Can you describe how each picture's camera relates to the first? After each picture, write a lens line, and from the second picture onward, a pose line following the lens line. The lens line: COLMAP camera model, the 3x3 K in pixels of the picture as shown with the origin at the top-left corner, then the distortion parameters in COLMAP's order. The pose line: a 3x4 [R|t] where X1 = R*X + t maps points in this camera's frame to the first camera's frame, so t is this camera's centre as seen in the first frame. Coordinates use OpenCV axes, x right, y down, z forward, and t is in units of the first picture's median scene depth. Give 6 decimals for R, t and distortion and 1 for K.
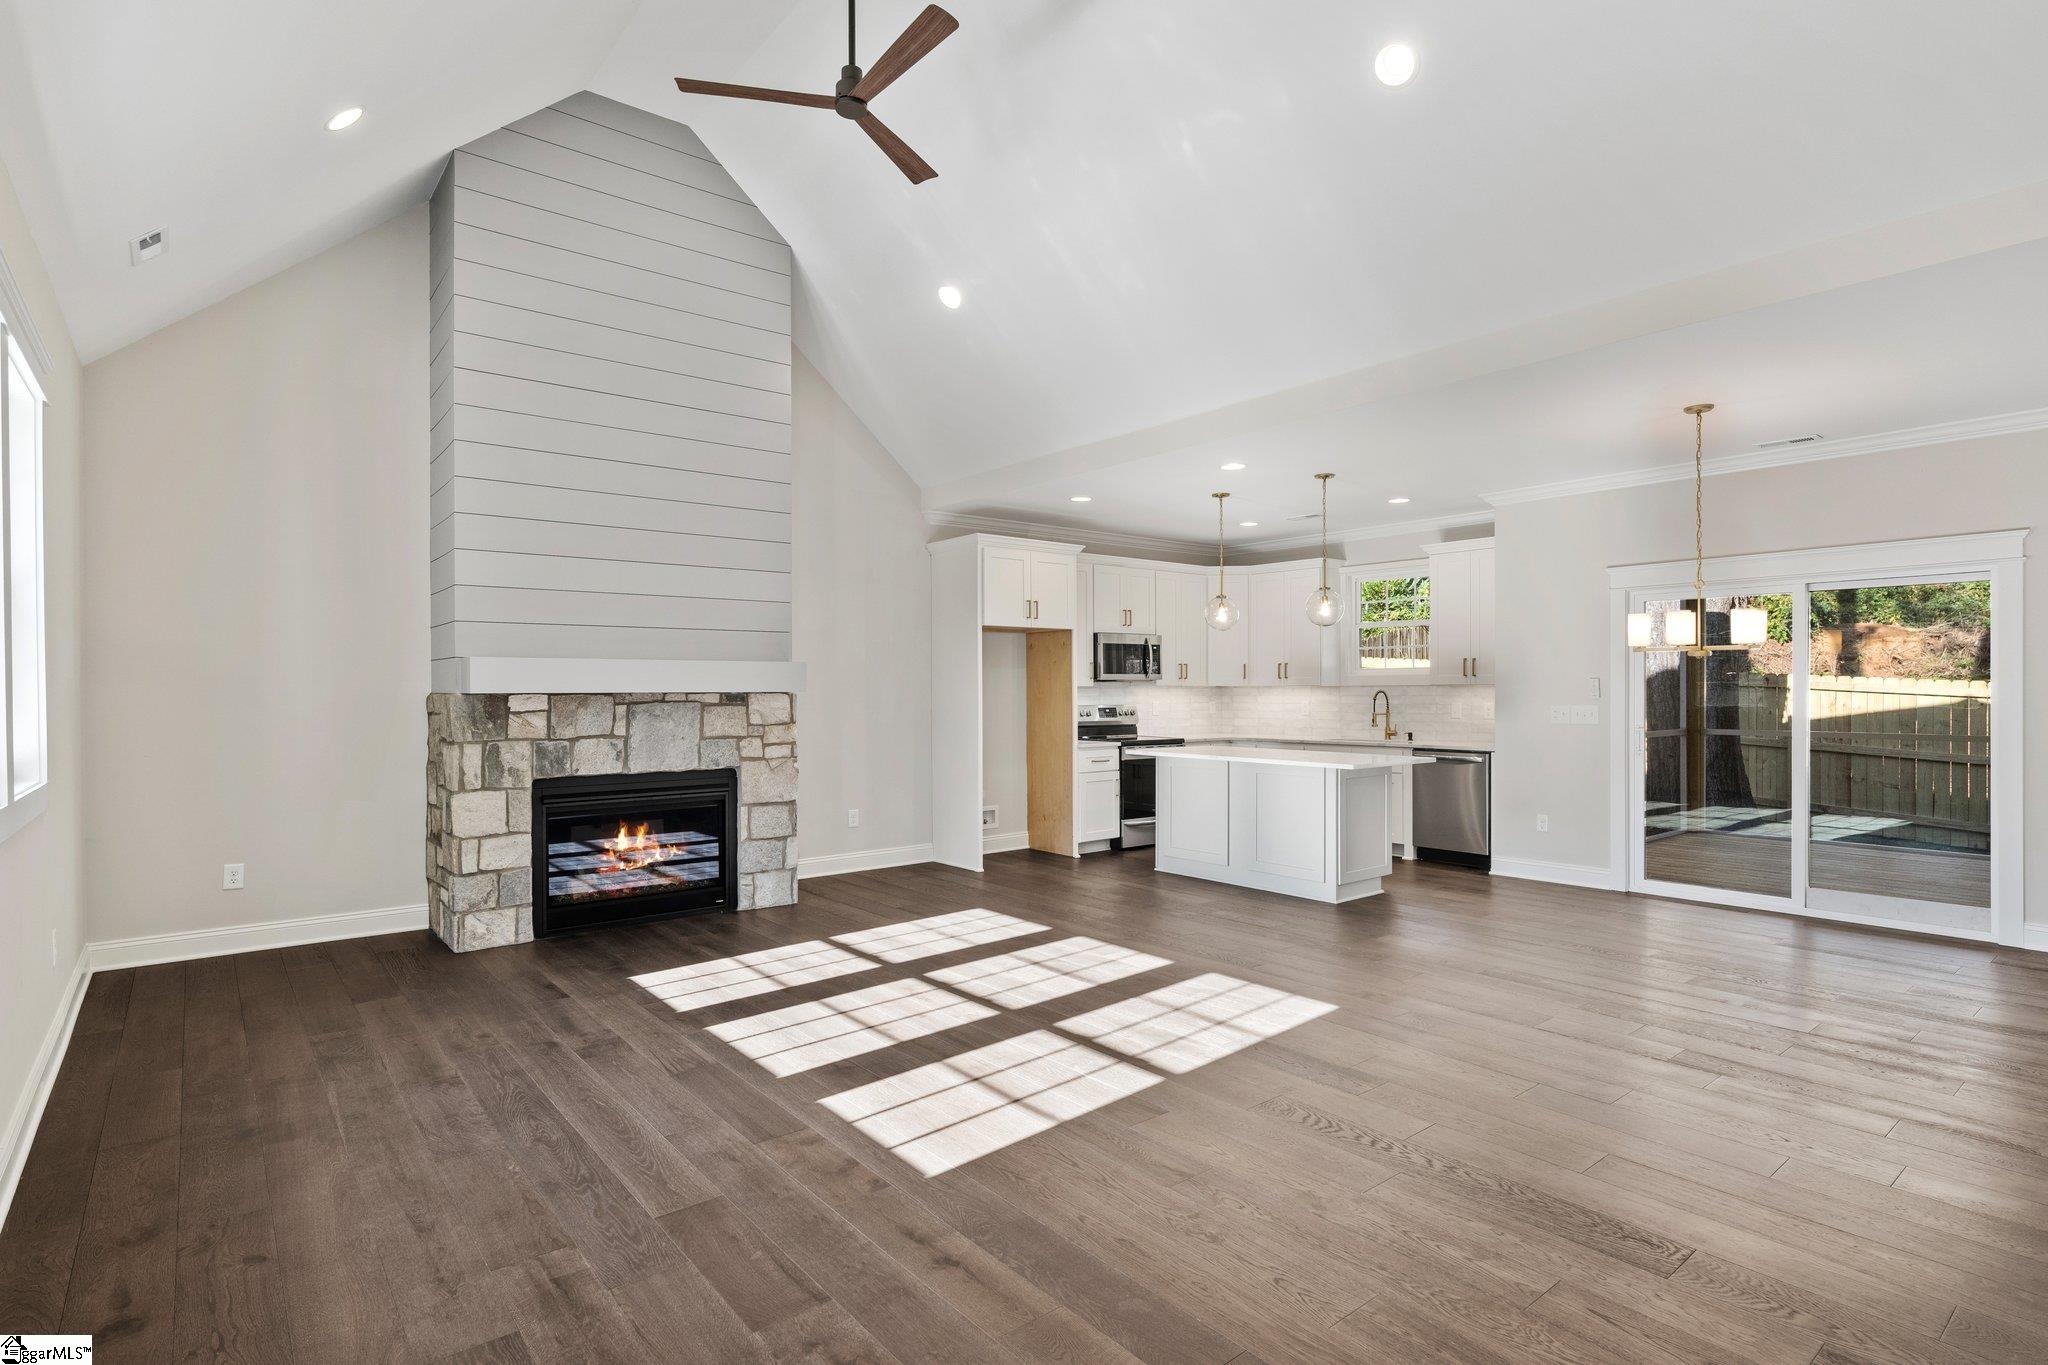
lens RADIAL K [[994.6, 0, 1022.6], [0, 994.6, 687.0], [0, 0, 1]] dist [-0.005426, 0.002065]
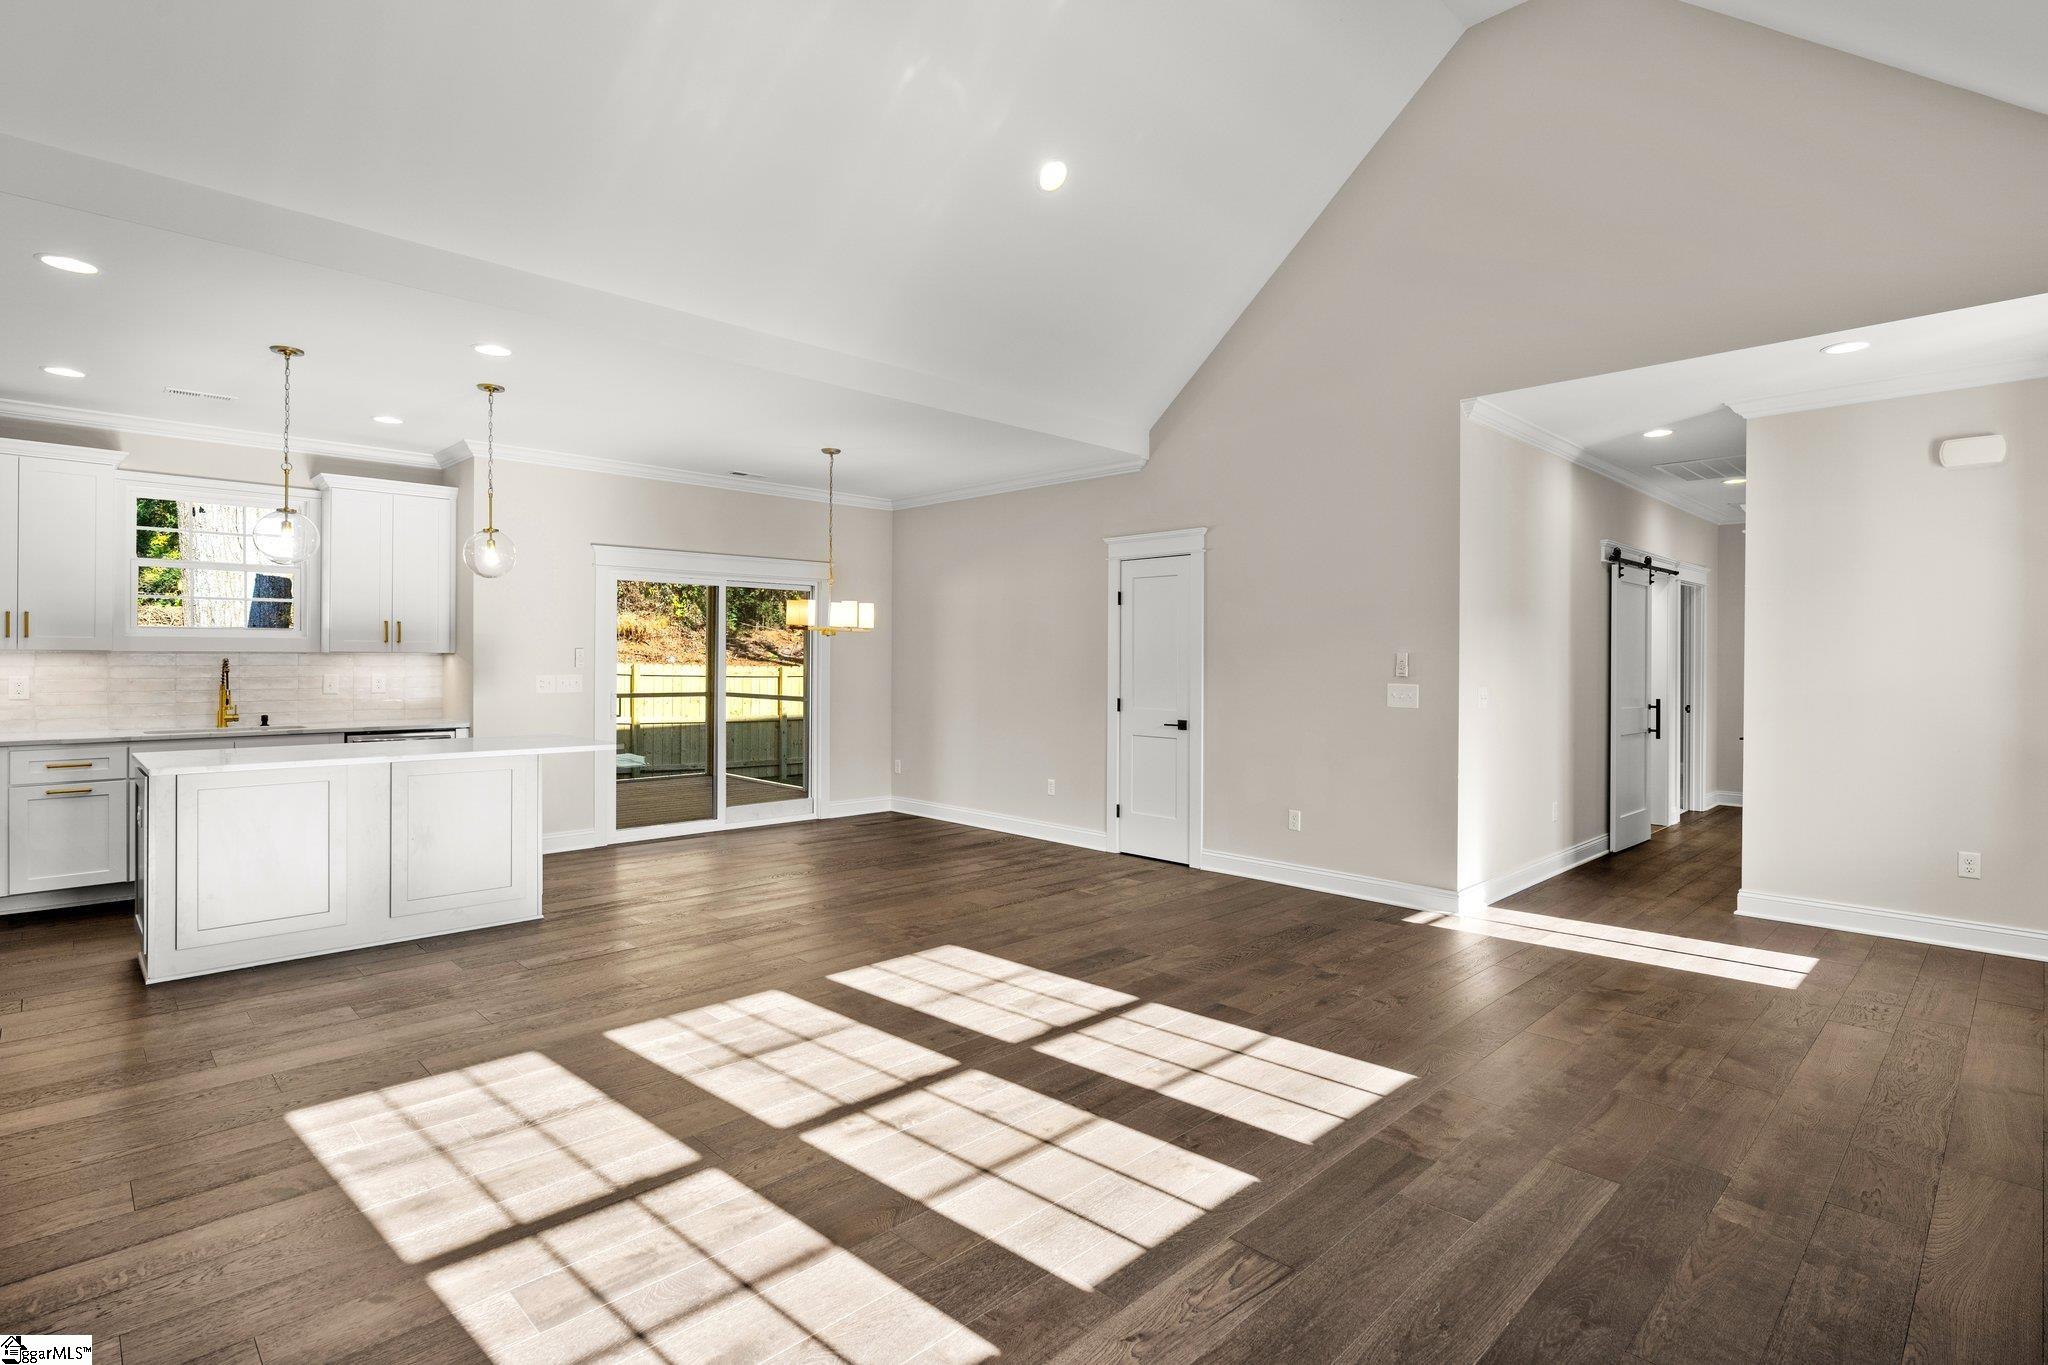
lens RADIAL K [[994.6, 0, 1000.6], [0, 994.6, 662.9], [0, 0, 1]] dist [-0.005426, 0.002065]
pose [[-0.063435, -0.003198, 0.997981, -0.634777], [-0.006932, 0.999972, 0.002764, 0.000921], [-0.997962, -0.006743, -0.063456, 0.802930]]
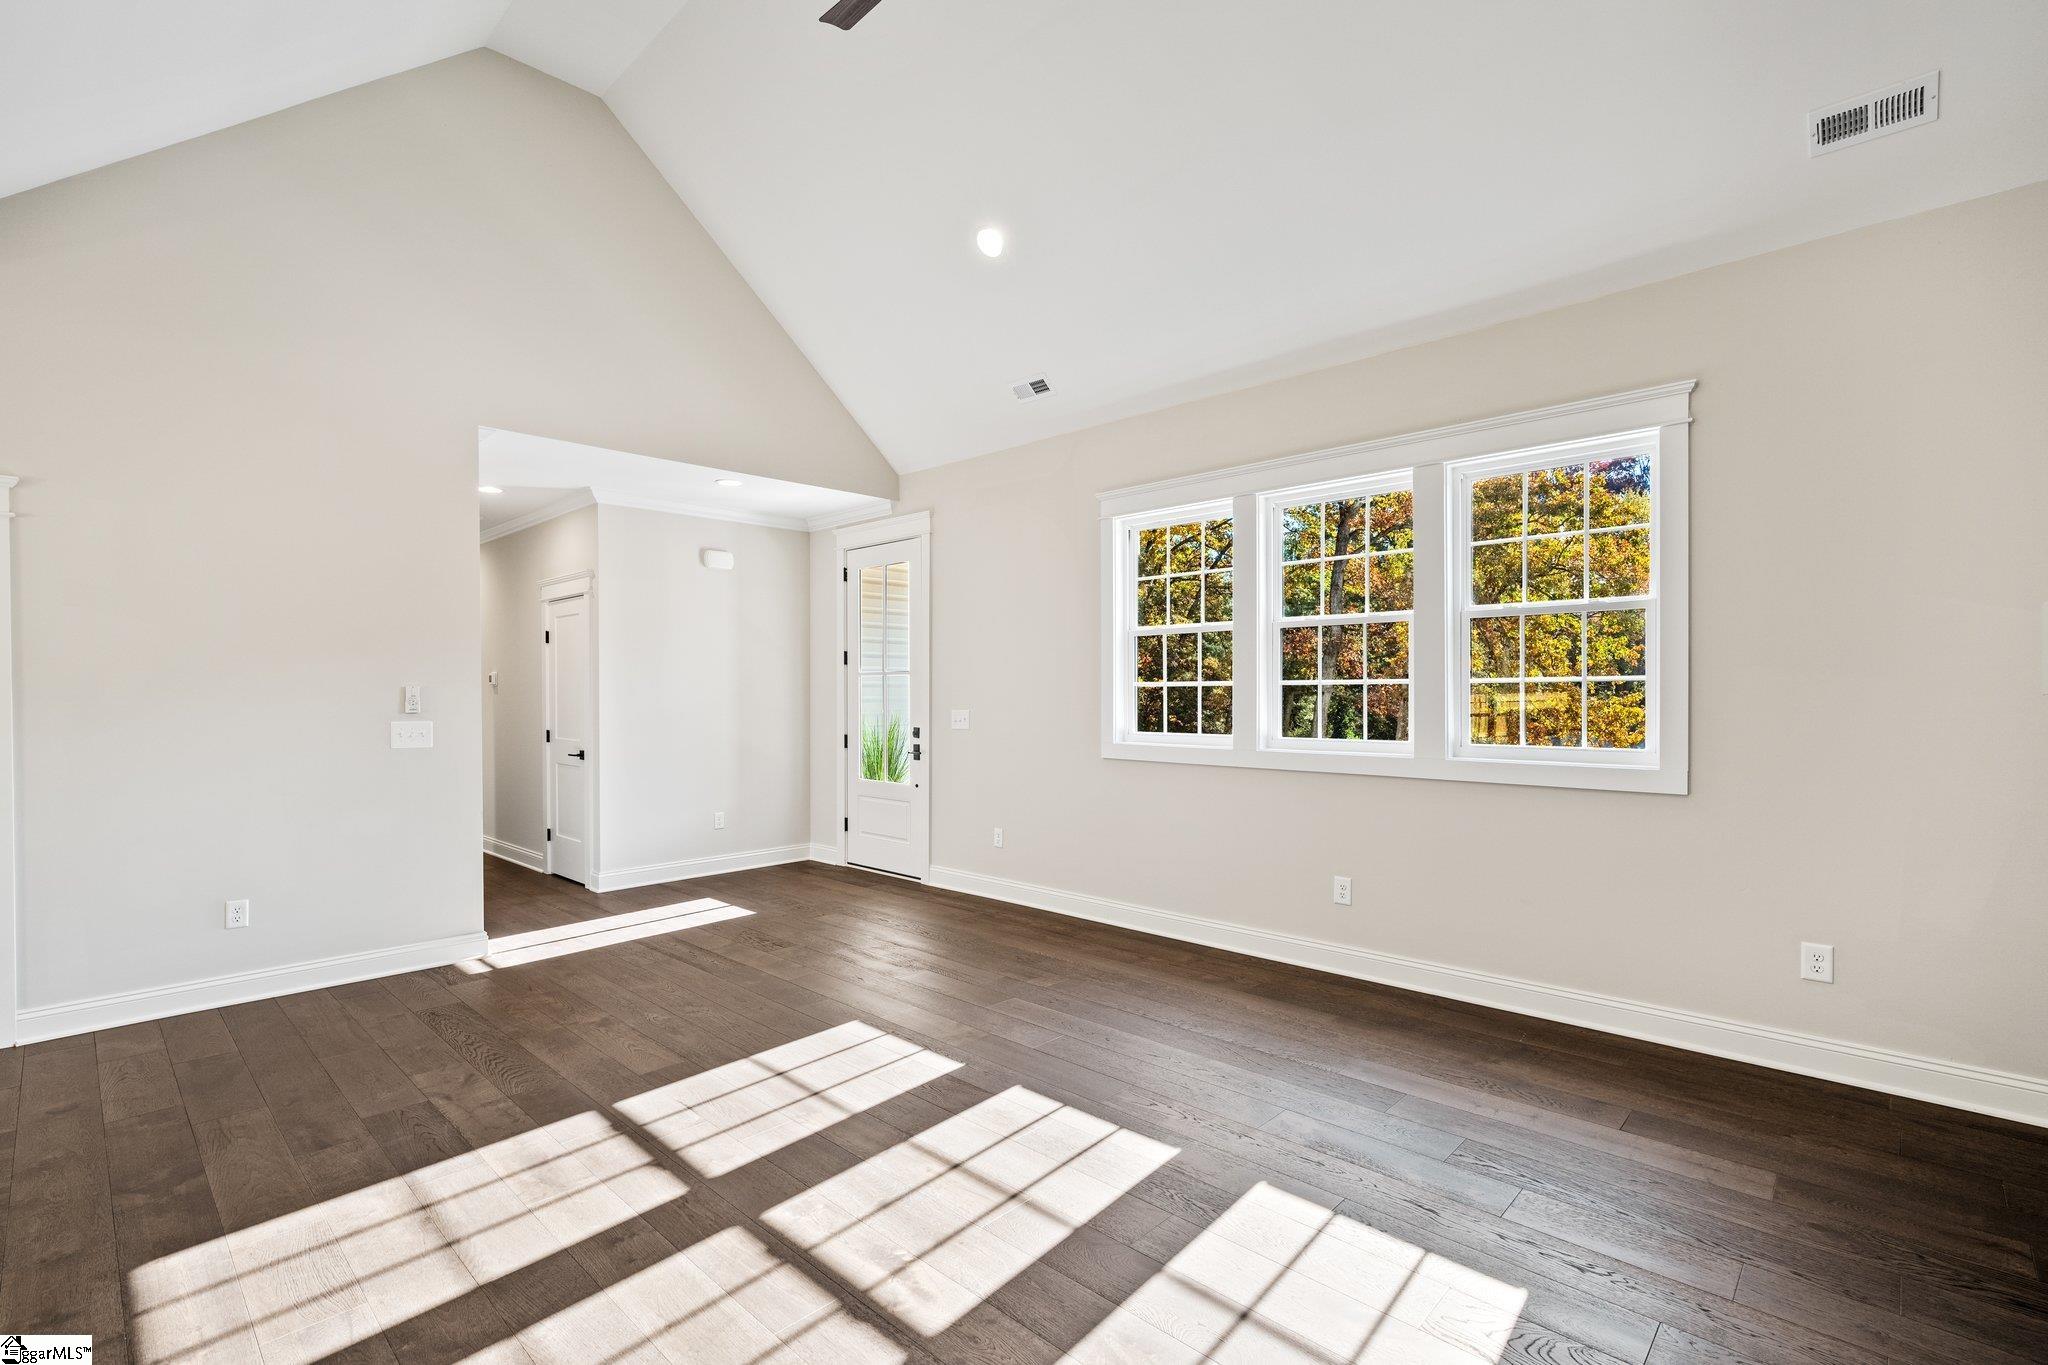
lens RADIAL K [[953.6, 0, 1013.5], [0, 953.6, 695.2], [0, 0, 1]] dist [0.002318, 0.000061]
pose [[-0.994088, 0.008288, -0.108260, -0.090980], [0.008415, 0.999964, -0.000713, 0.003898], [0.108251, -0.001620, -0.994122, 1.254114]]
